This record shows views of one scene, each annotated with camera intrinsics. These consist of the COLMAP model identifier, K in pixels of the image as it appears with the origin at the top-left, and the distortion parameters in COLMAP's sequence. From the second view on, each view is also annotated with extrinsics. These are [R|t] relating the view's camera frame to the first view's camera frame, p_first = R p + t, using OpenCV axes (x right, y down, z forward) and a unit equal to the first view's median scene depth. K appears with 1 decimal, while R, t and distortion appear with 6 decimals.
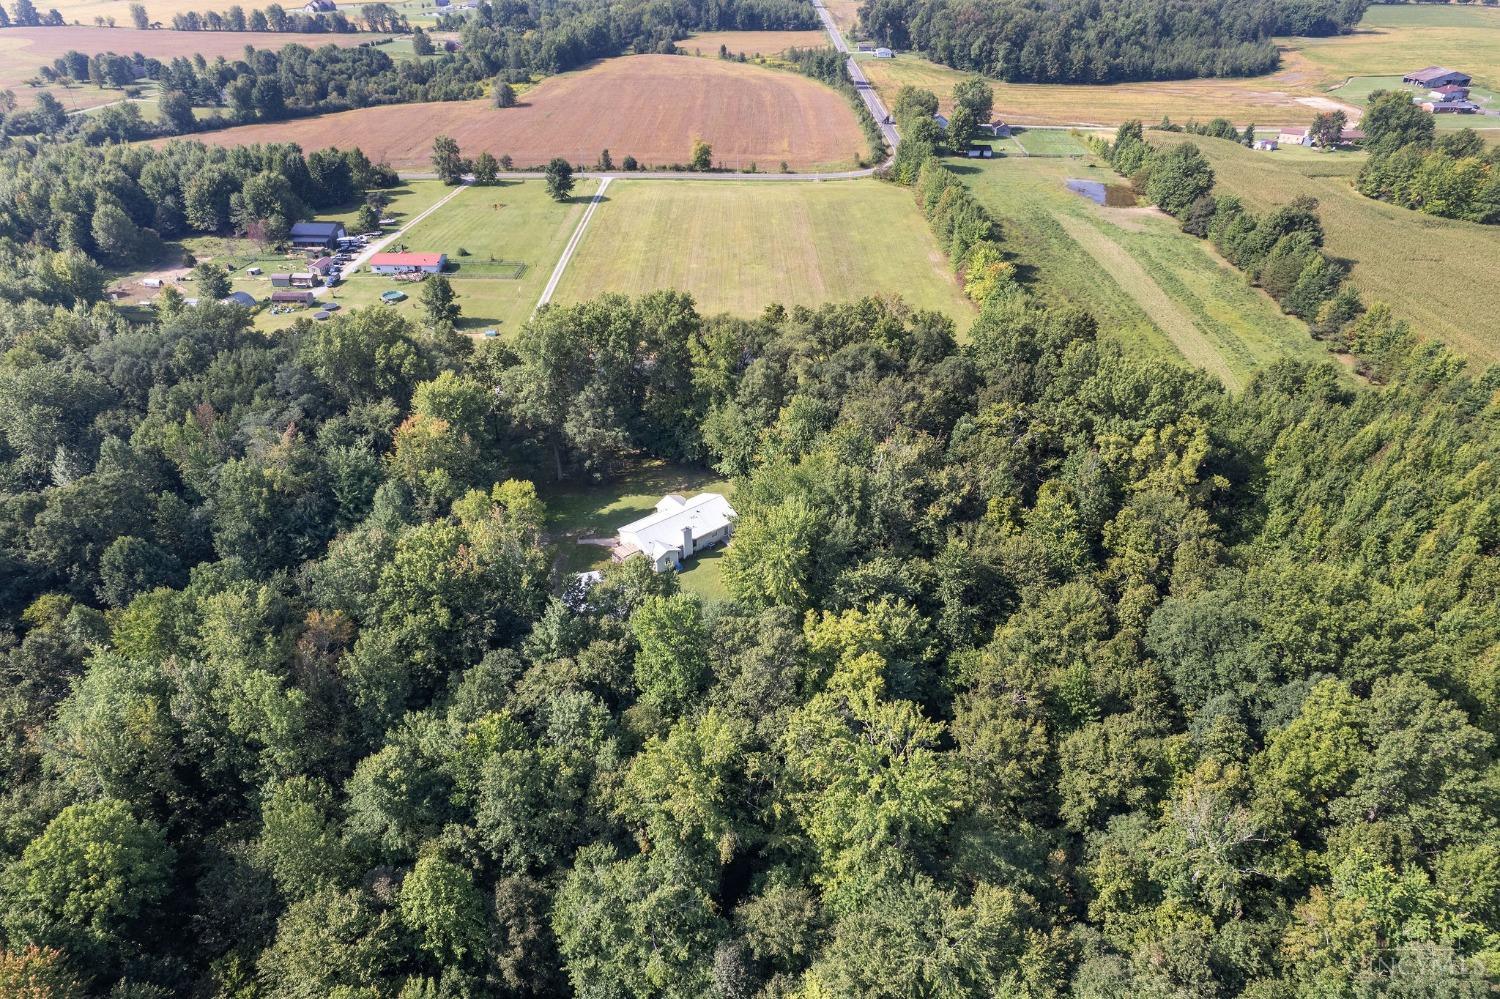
lens RADIAL K [[985.2, 0, 758.0], [0, 985.2, 506.2], [0, 0, 1]] dist [-0.077472, 0.070625]
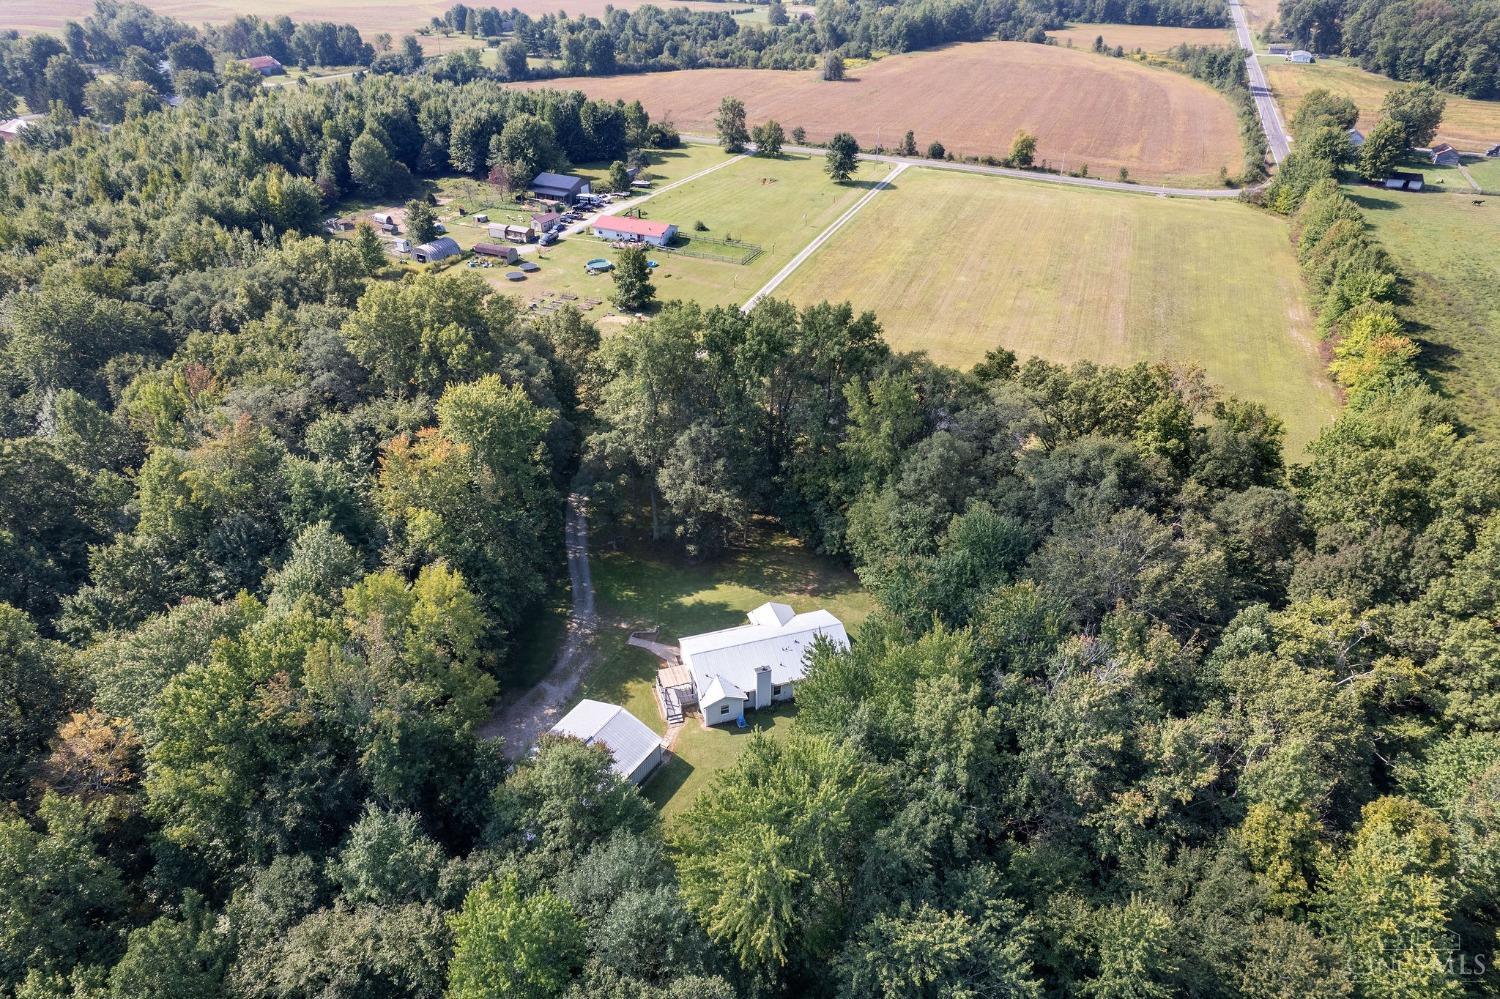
lens RADIAL K [[964.9, 0, 754.4], [0, 964.9, 508.6], [0, 0, 1]] dist [-0.082618, 0.077867]
pose [[0.927886, 0.207972, -0.309477, 0.049951], [-0.205521, 0.977798, 0.040892, -0.054338], [0.311110, 0.025660, 0.950027, 0.194236]]
